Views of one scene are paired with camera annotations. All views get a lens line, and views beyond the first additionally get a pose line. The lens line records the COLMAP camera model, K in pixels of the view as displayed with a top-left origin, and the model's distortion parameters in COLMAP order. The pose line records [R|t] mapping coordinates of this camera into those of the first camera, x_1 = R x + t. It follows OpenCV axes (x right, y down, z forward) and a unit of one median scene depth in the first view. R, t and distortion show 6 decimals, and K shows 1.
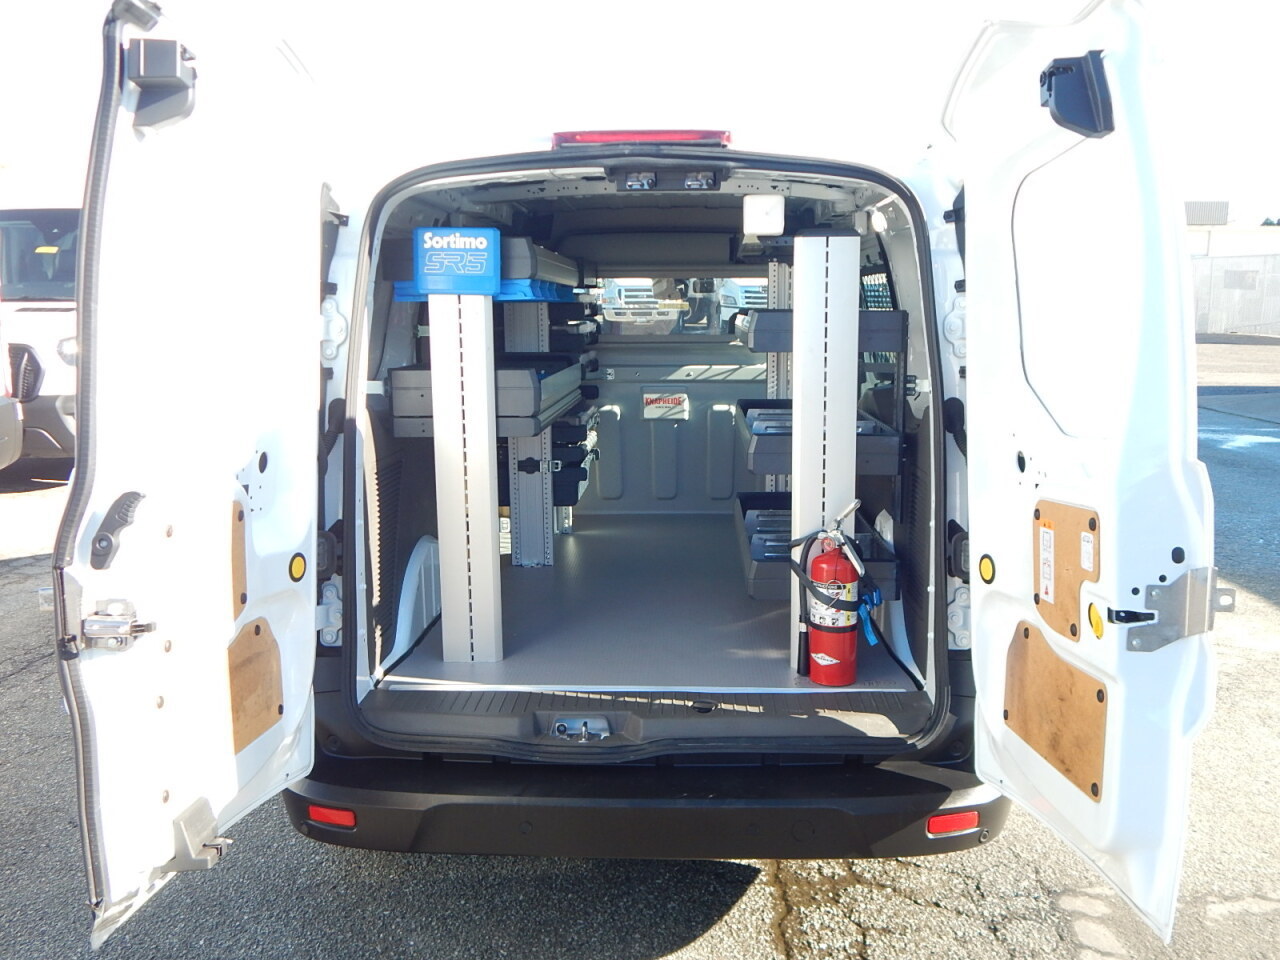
lens RADIAL K [[1055.7, 0, 660.5], [0, 1055.7, 496.1], [0, 0, 1]] dist [-0.010146, -0.011006]
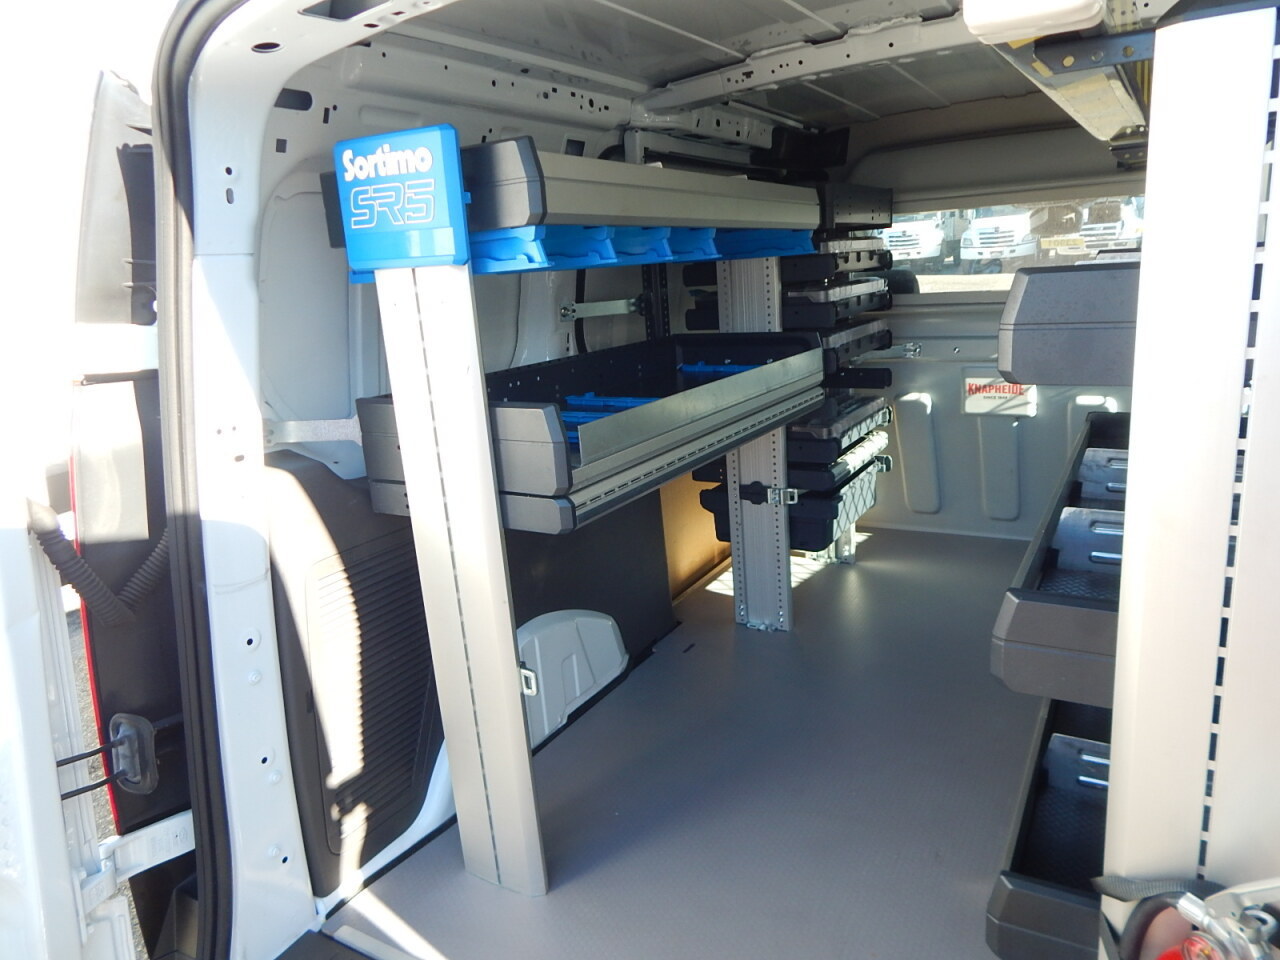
lens RADIAL K [[850.6, 0, 640.0], [0, 850.6, 480.0], [0, 0, 1]] dist [-0.001622, 0.001357]
pose [[0.873387, 0.065566, -0.482593, 0.082851], [-0.025268, 0.995662, 0.089544, -0.086762], [0.486370, -0.066012, 0.871256, 0.467694]]
